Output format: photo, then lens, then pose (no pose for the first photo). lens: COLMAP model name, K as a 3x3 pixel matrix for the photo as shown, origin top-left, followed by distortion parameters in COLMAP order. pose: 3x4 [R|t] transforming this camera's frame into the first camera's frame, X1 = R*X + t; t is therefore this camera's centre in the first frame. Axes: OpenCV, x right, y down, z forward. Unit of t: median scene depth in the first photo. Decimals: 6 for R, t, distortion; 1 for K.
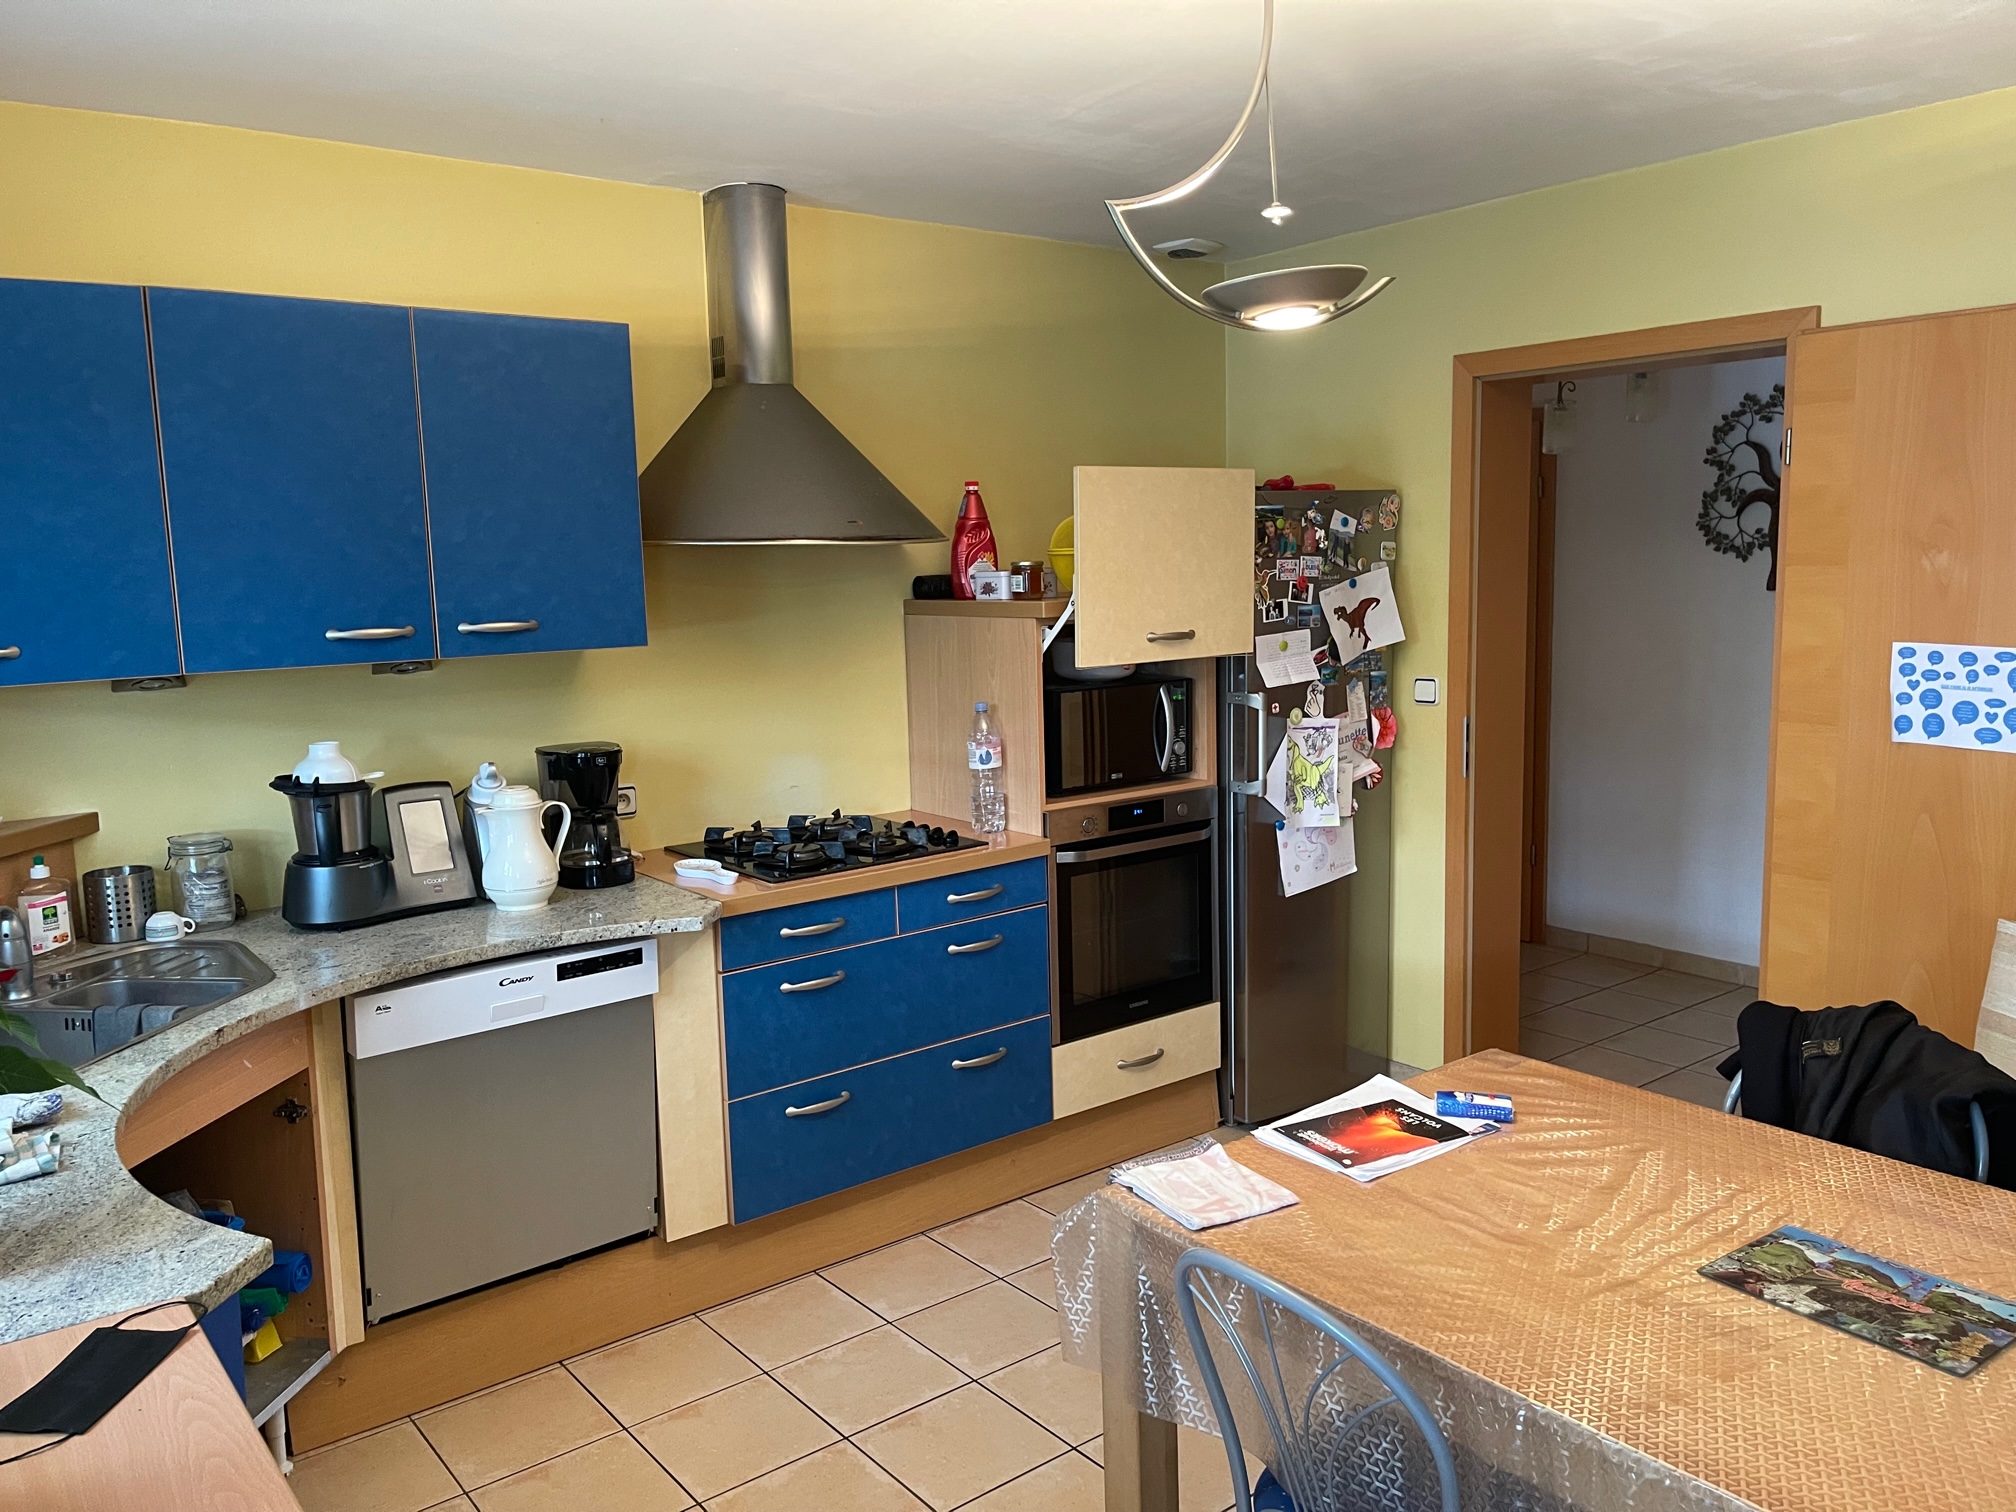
lens RADIAL K [[1516.4, 0, 984.4], [0, 1516.4, 756.4], [0, 0, 1]] dist [0.068959, -0.101802]
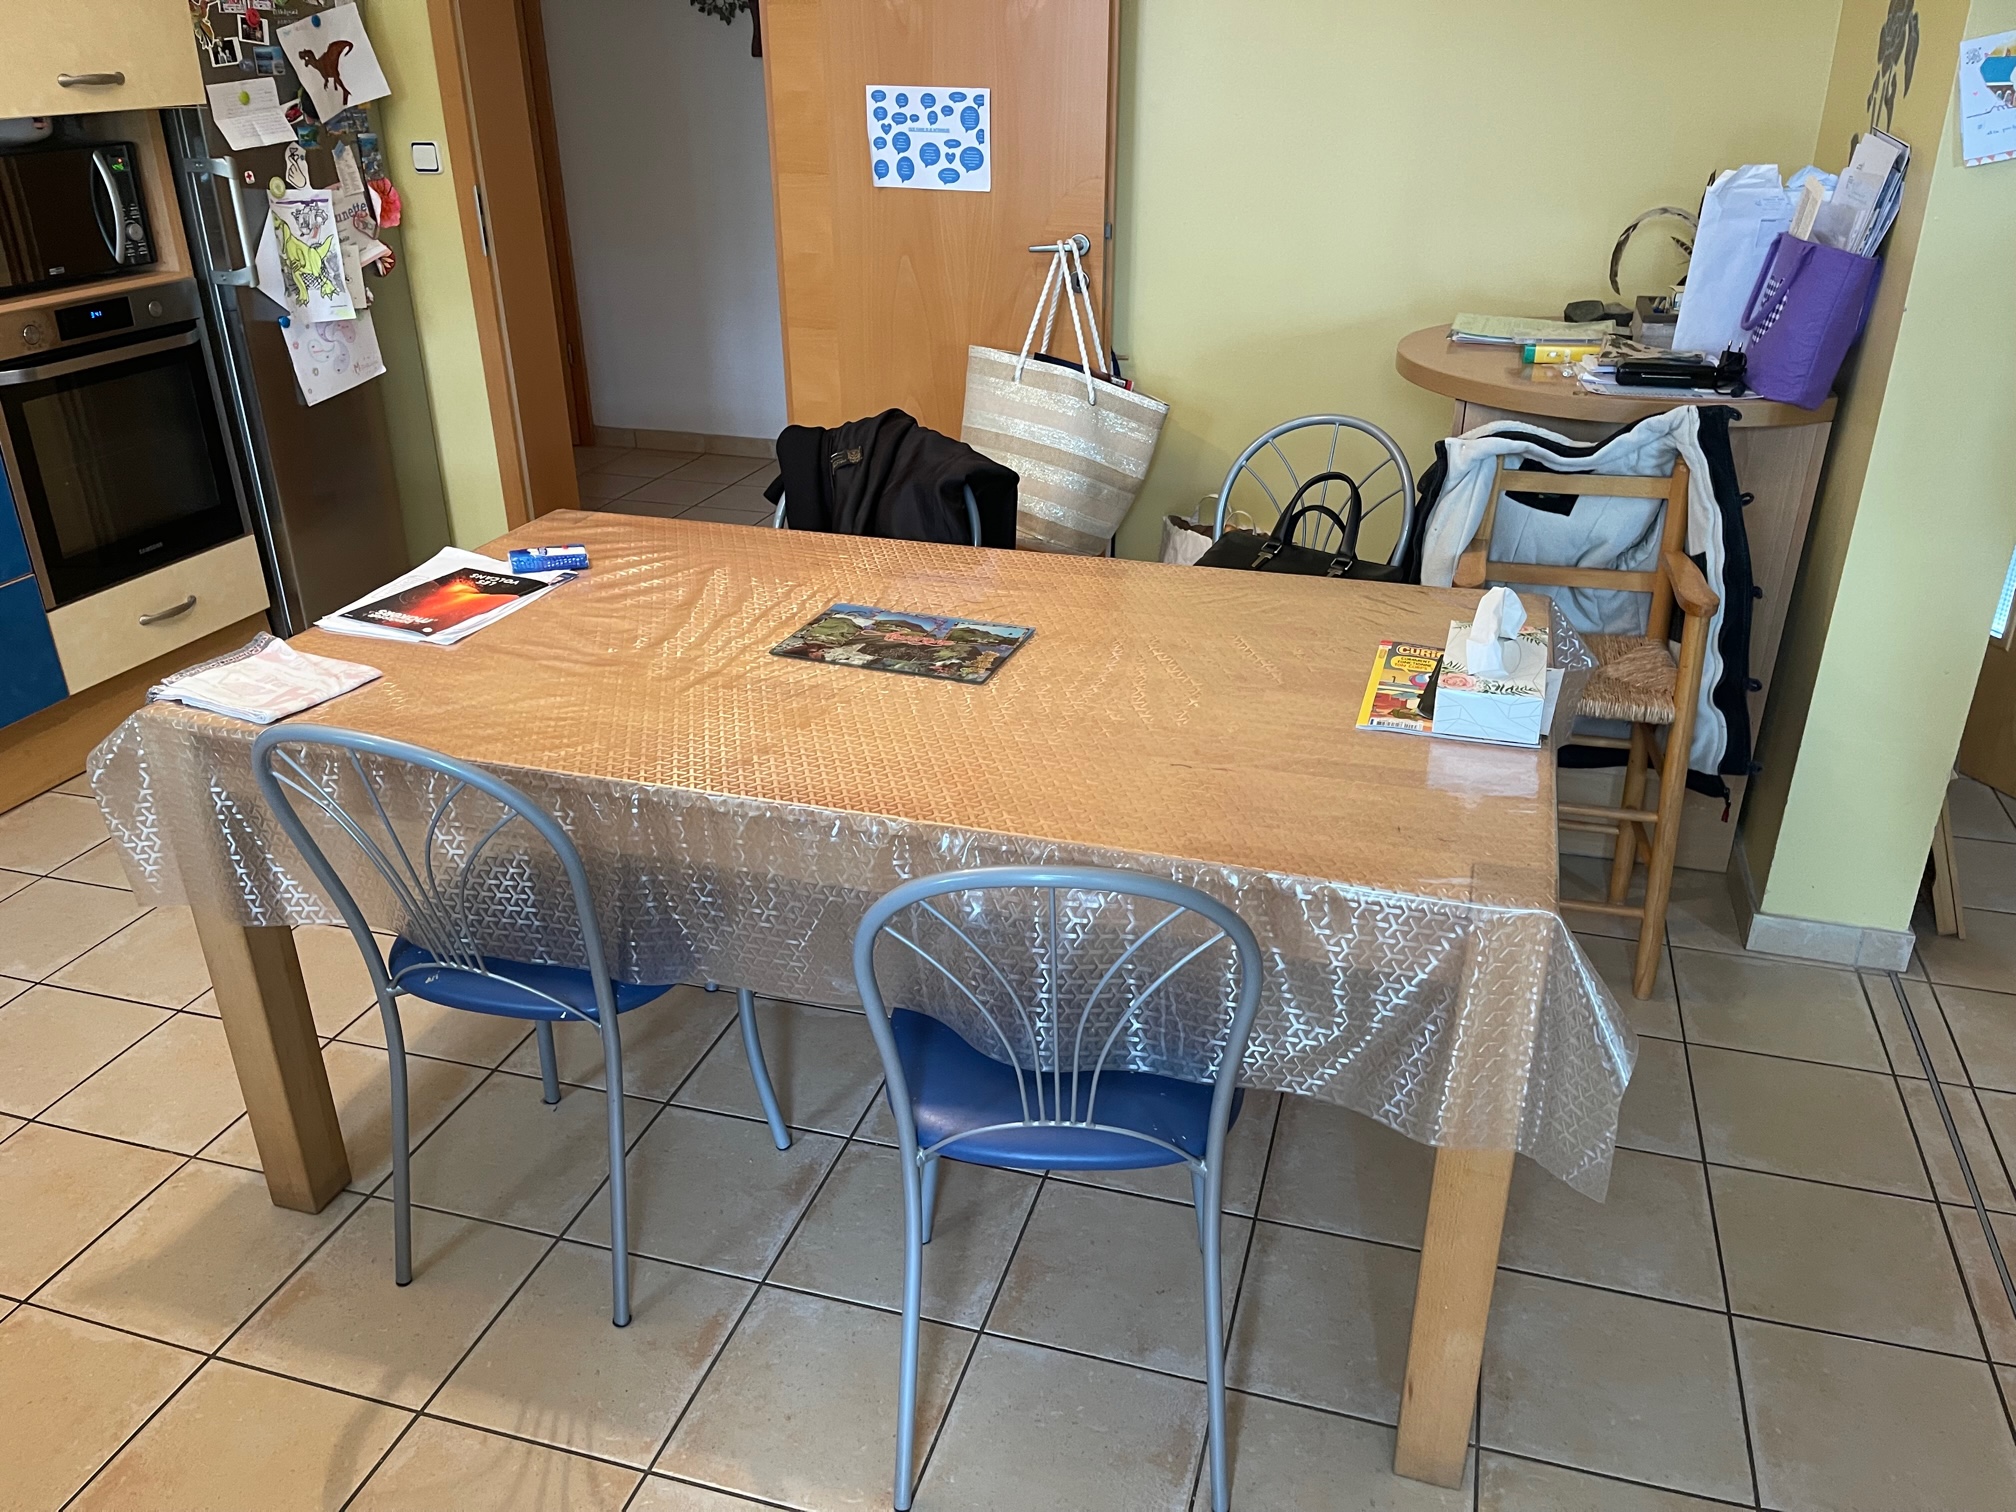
lens RADIAL K [[1516.4, 0, 1024.8], [0, 1516.4, 764.3], [0, 0, 1]] dist [0.068959, -0.101802]
pose [[0.806656, -0.229832, 0.544503, 0.000010], [0.058916, 0.947972, 0.312853, 0.047276], [-0.588078, -0.220285, 0.778228, 0.014973]]
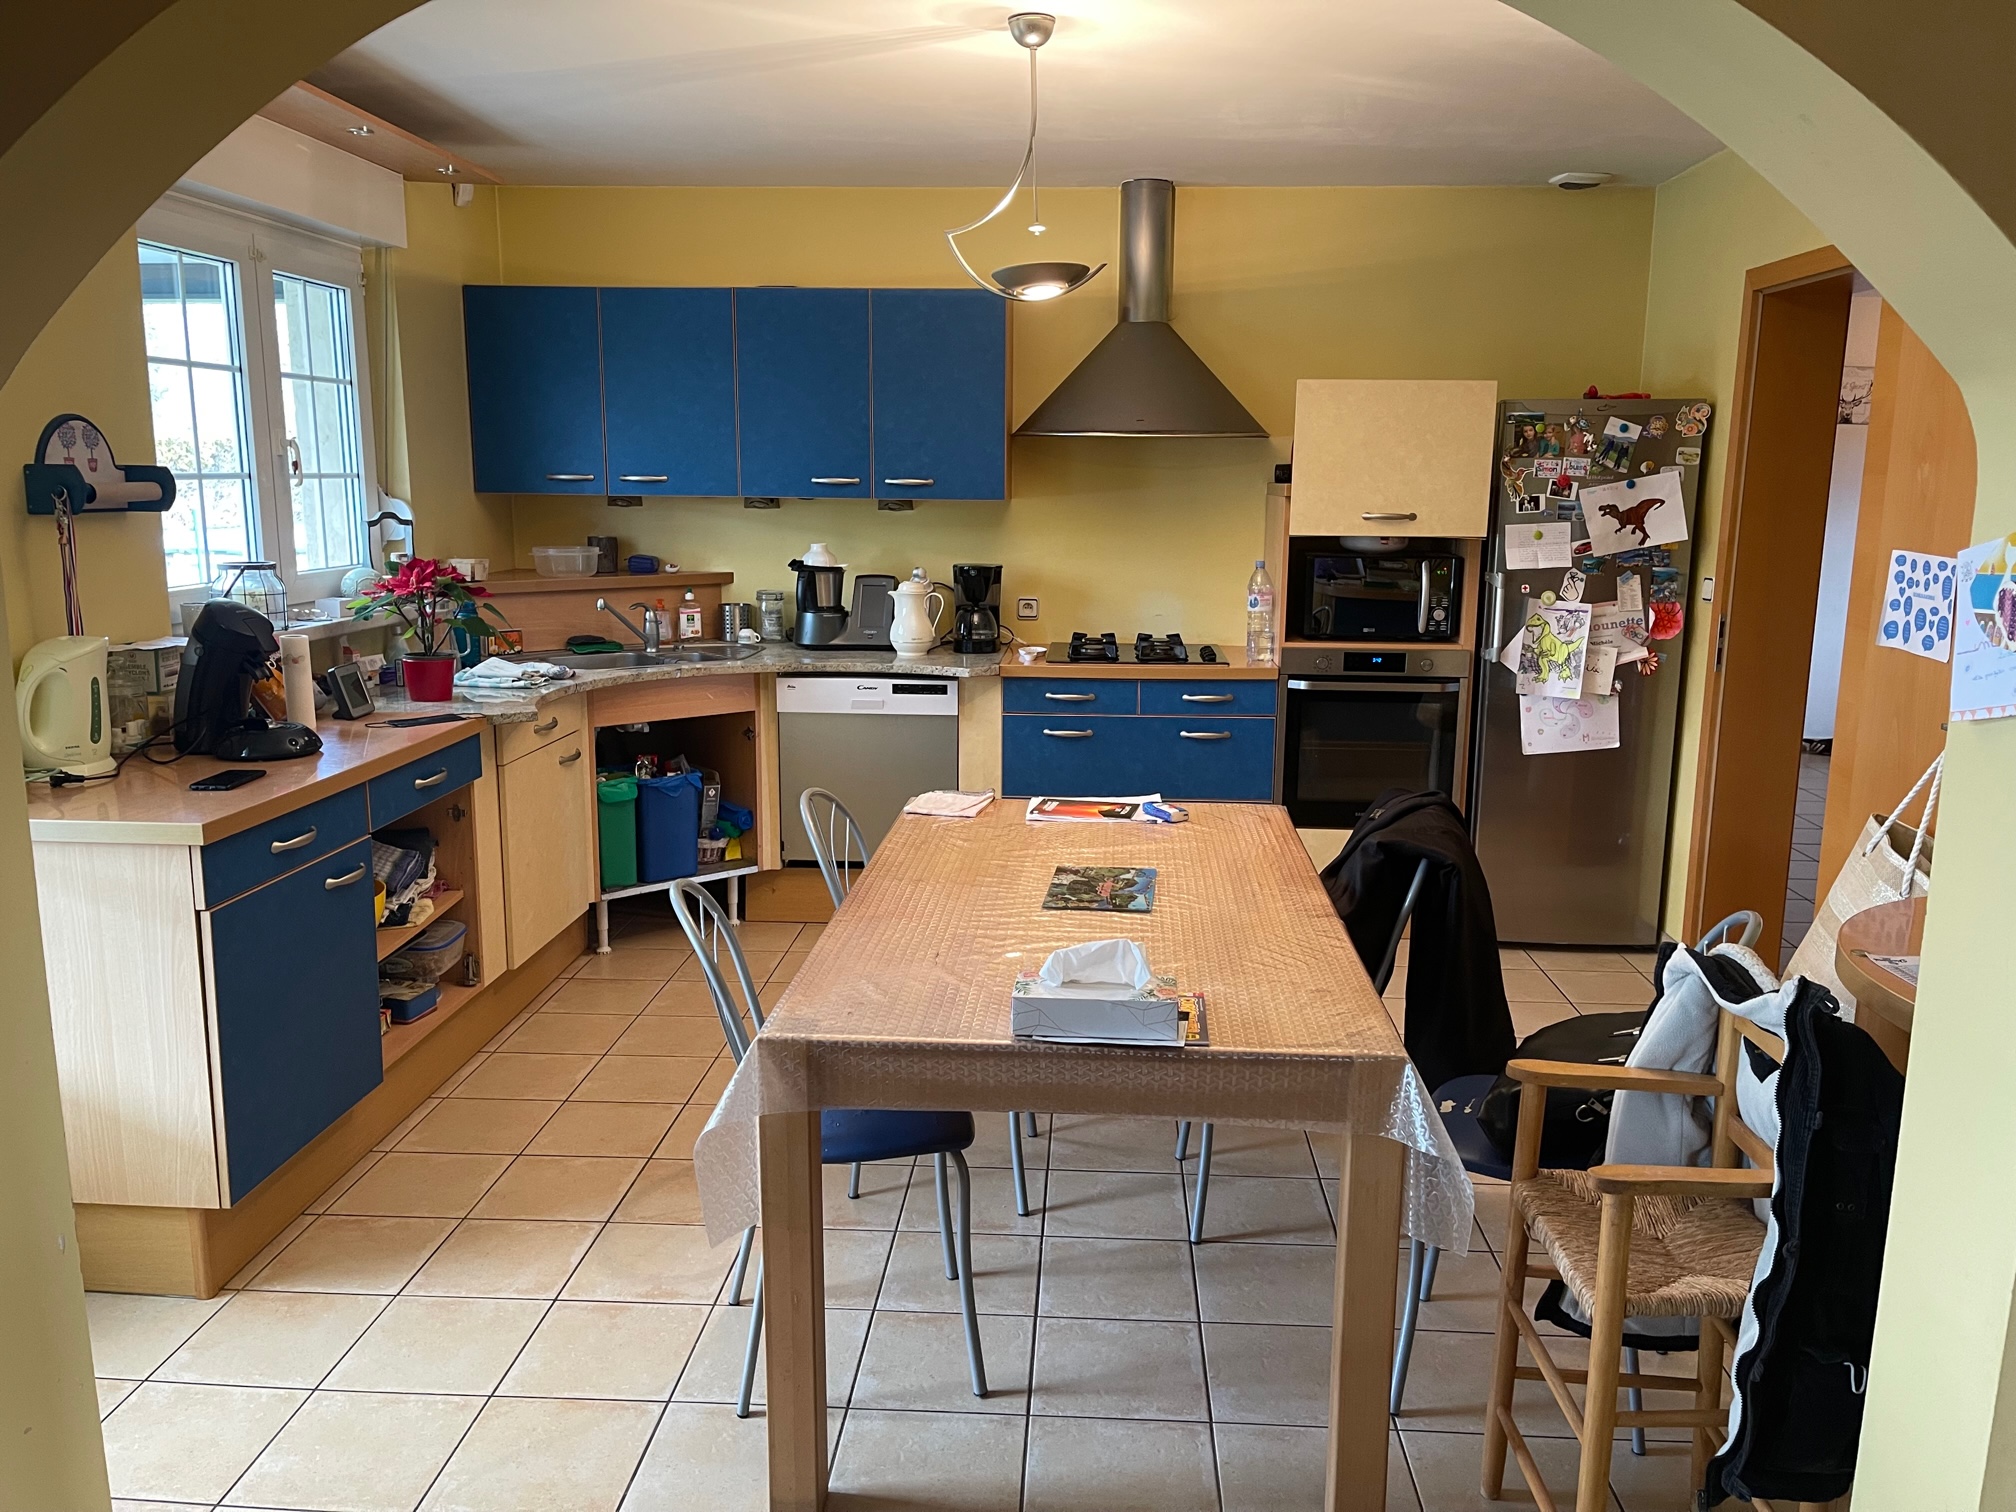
lens RADIAL K [[1516.4, 0, 1022.6], [0, 1516.4, 763.2], [0, 0, 1]] dist [0.068959, -0.101802]
pose [[0.755572, 0.156324, -0.636140, 0.869591], [-0.116906, 0.987697, 0.103861, 0.030653], [0.644550, -0.004106, 0.764551, -0.183164]]
